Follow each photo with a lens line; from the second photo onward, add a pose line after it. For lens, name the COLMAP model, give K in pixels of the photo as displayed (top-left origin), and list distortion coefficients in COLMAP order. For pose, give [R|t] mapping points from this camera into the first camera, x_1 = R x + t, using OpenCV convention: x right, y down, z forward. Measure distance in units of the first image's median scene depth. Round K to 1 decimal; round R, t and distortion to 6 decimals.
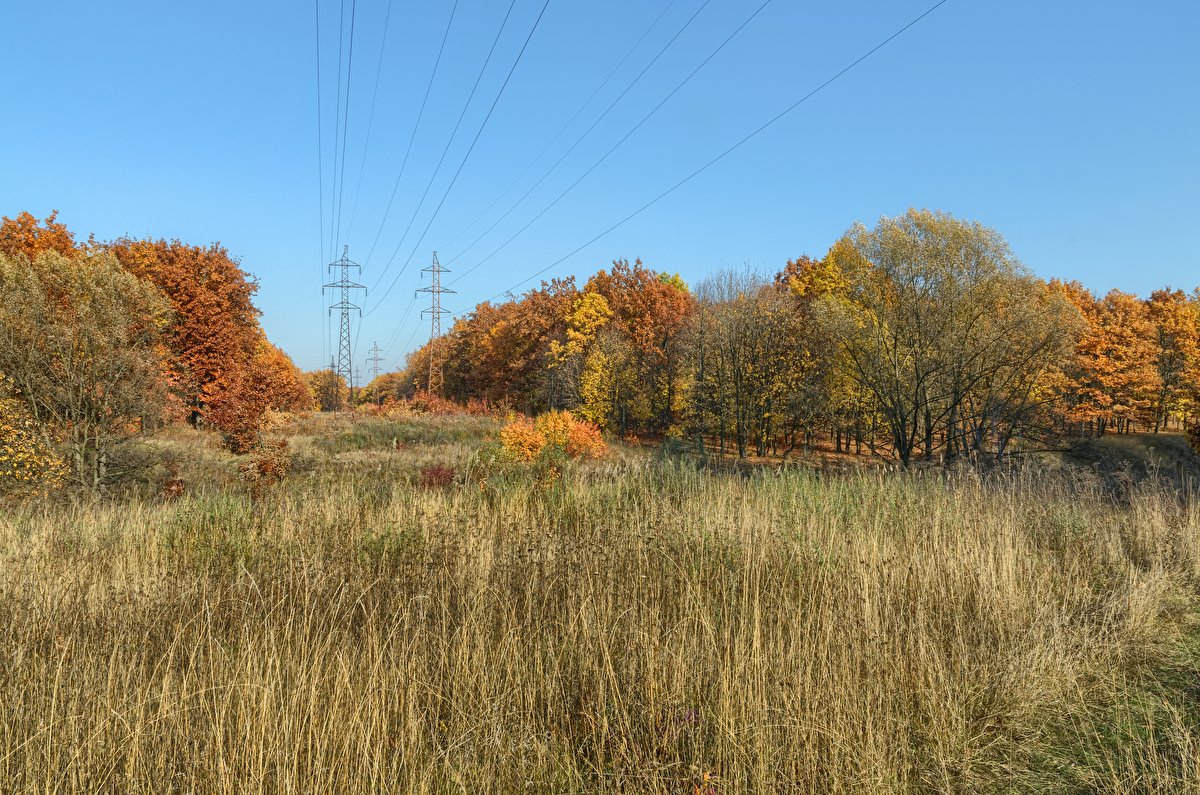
lens RADIAL K [[879.1, 0, 596.5], [0, 879.1, 397.0], [0, 0, 1]] dist [0.009092, -0.018457]
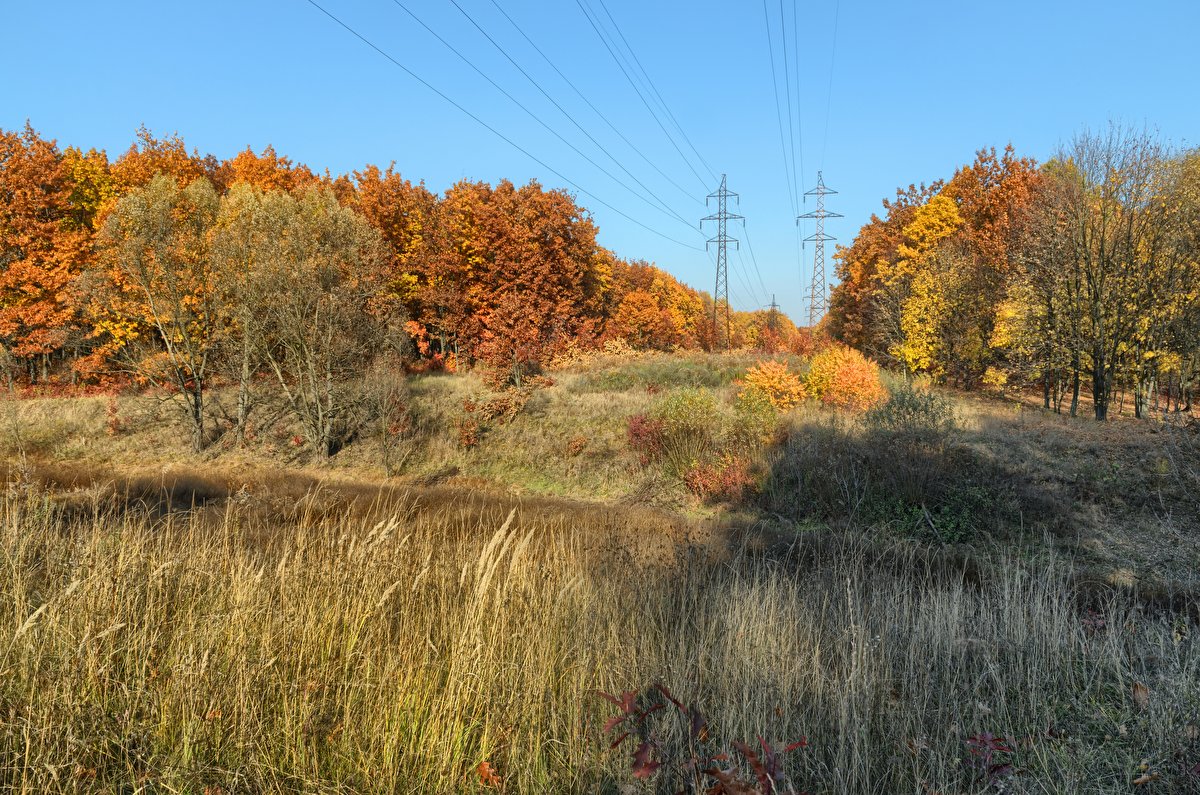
lens RADIAL K [[868.3, 0, 600.0], [0, 868.3, 397.5], [0, 0, 1]] dist [-0.001528, 0.000351]
pose [[0.861007, 0.030172, -0.507698, 0.129185], [0.005398, 0.997640, 0.068442, 0.004449], [0.508565, -0.061670, 0.858812, 0.178330]]
